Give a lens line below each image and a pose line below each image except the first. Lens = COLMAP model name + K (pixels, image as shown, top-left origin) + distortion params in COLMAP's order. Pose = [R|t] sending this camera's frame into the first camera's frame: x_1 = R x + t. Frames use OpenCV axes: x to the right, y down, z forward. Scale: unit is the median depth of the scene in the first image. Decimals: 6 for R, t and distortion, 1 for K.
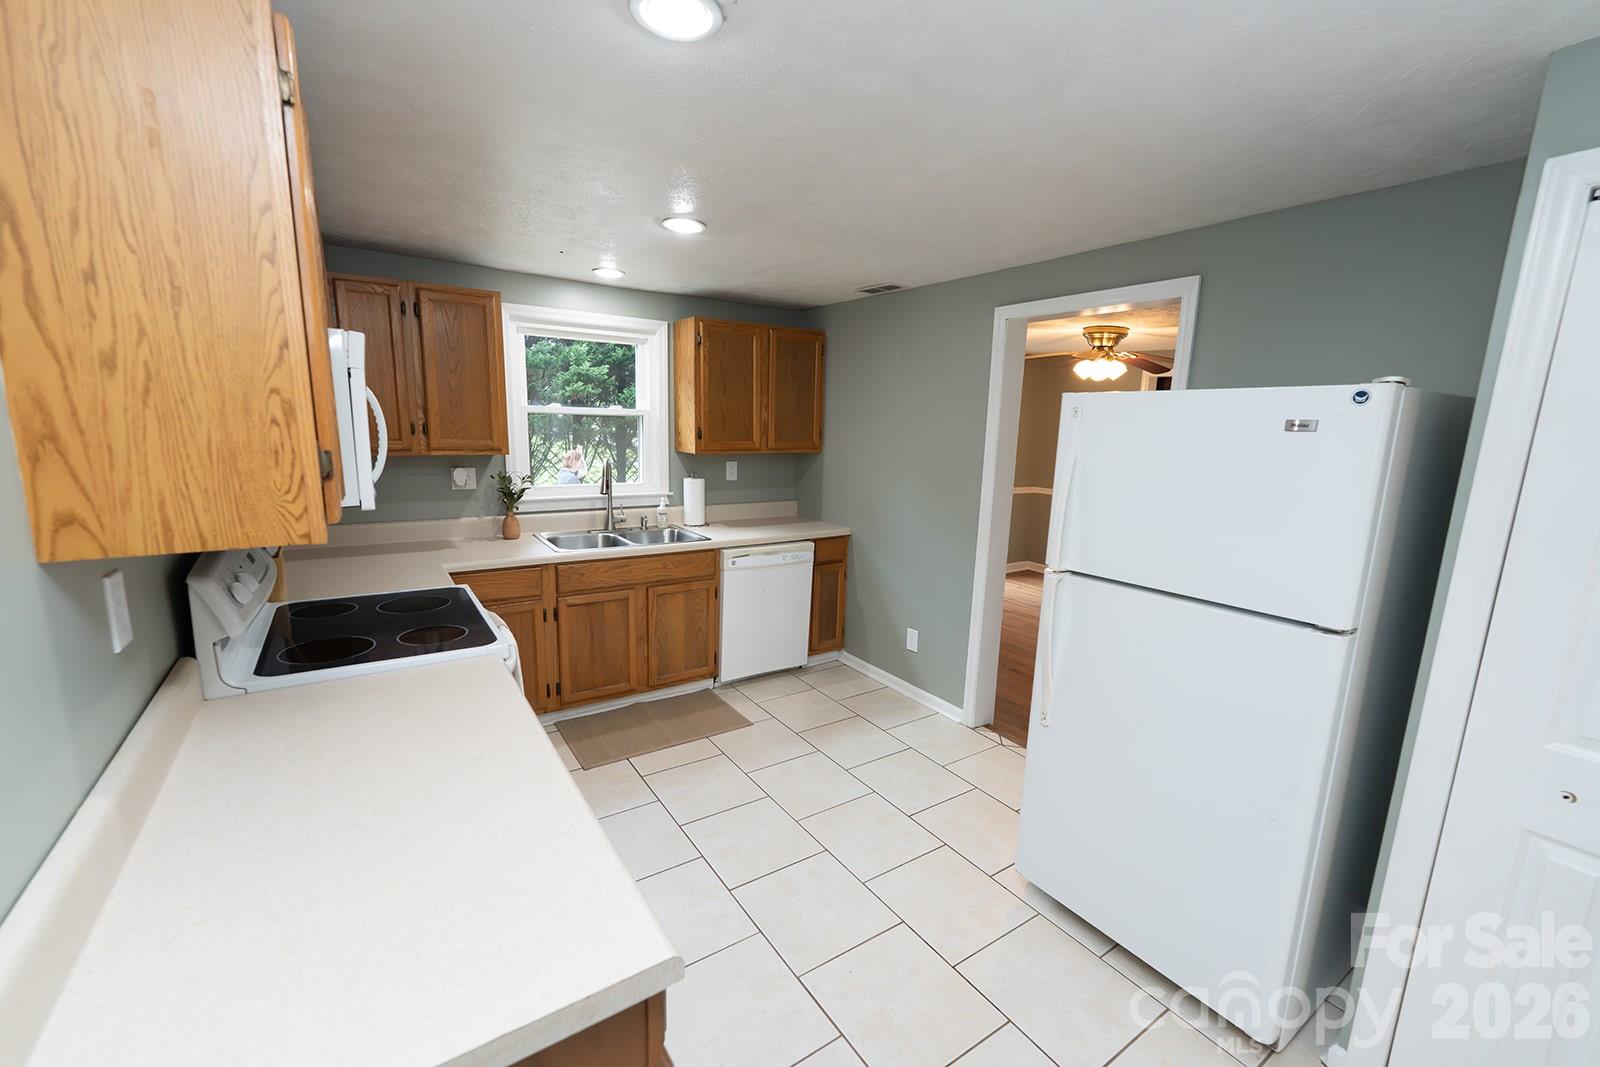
lens RADIAL K [[651.9, 0, 790.3], [0, 651.9, 537.0], [0, 0, 1]] dist [-0.001890, -0.000774]
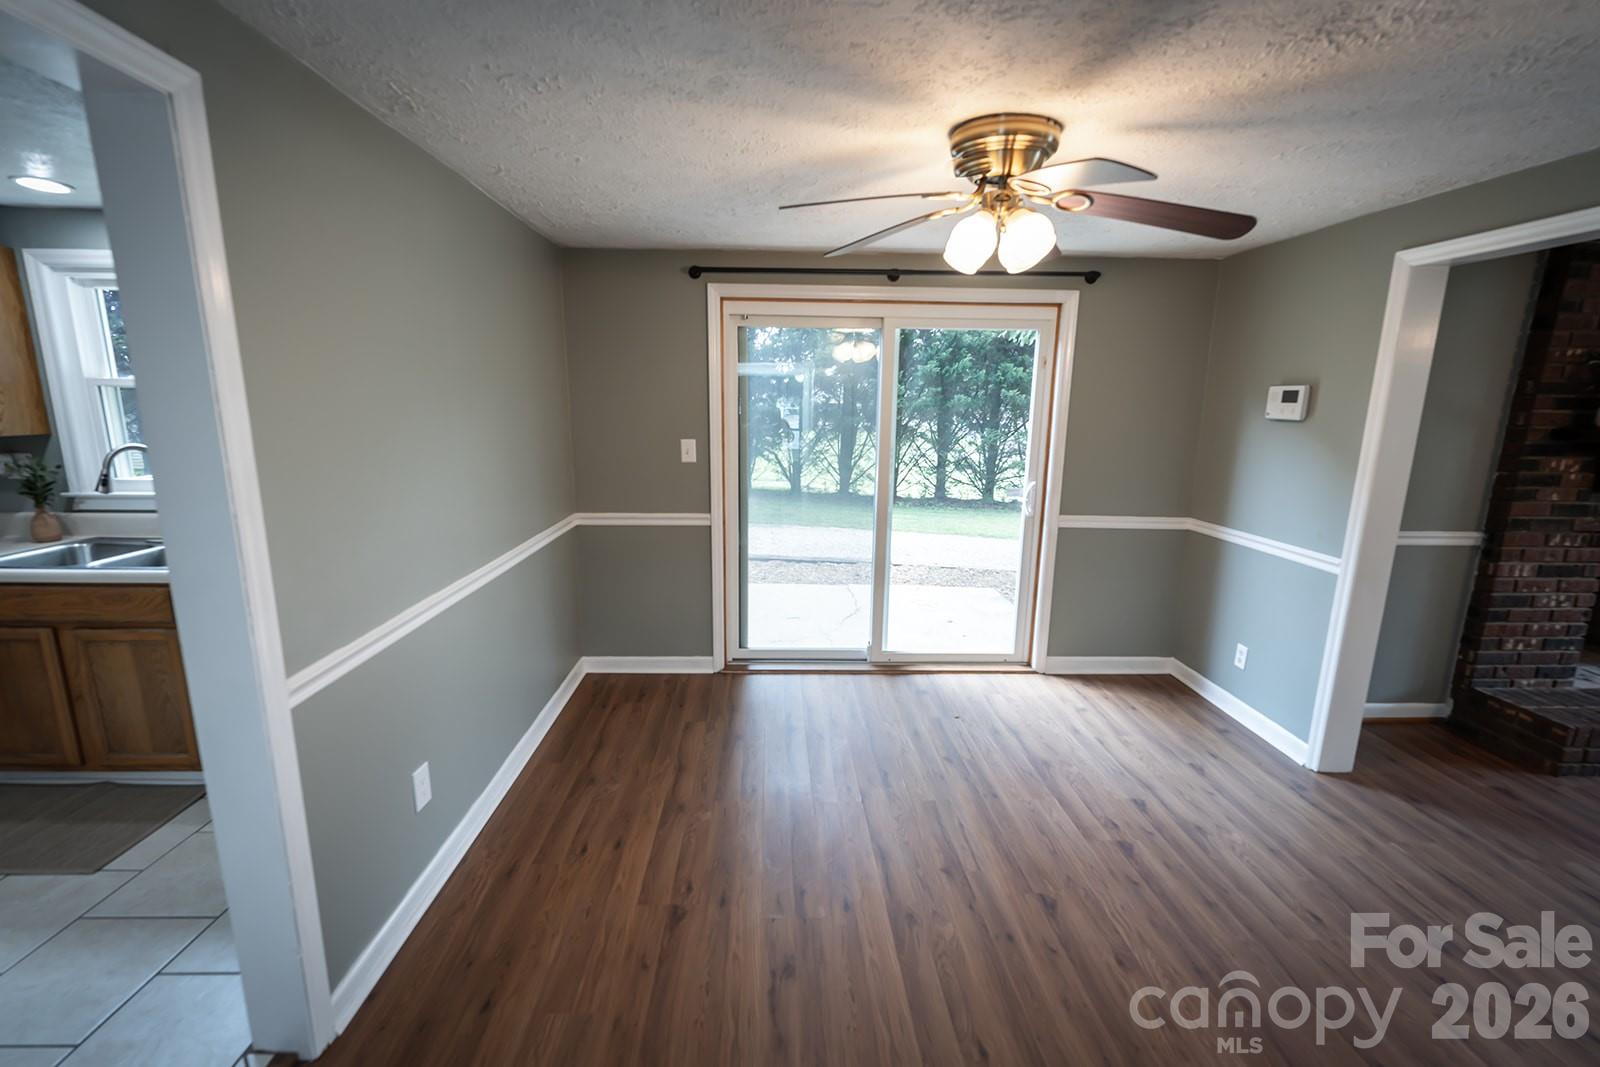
lens RADIAL K [[657.9, 0, 786.1], [0, 657.9, 538.0], [0, 0, 1]] dist [-0.001294, -0.000324]
pose [[0.842609, 0.094307, -0.530204, 0.698768], [-0.085833, 0.995480, 0.040659, -0.099563], [0.531642, 0.011249, 0.846895, 0.717929]]
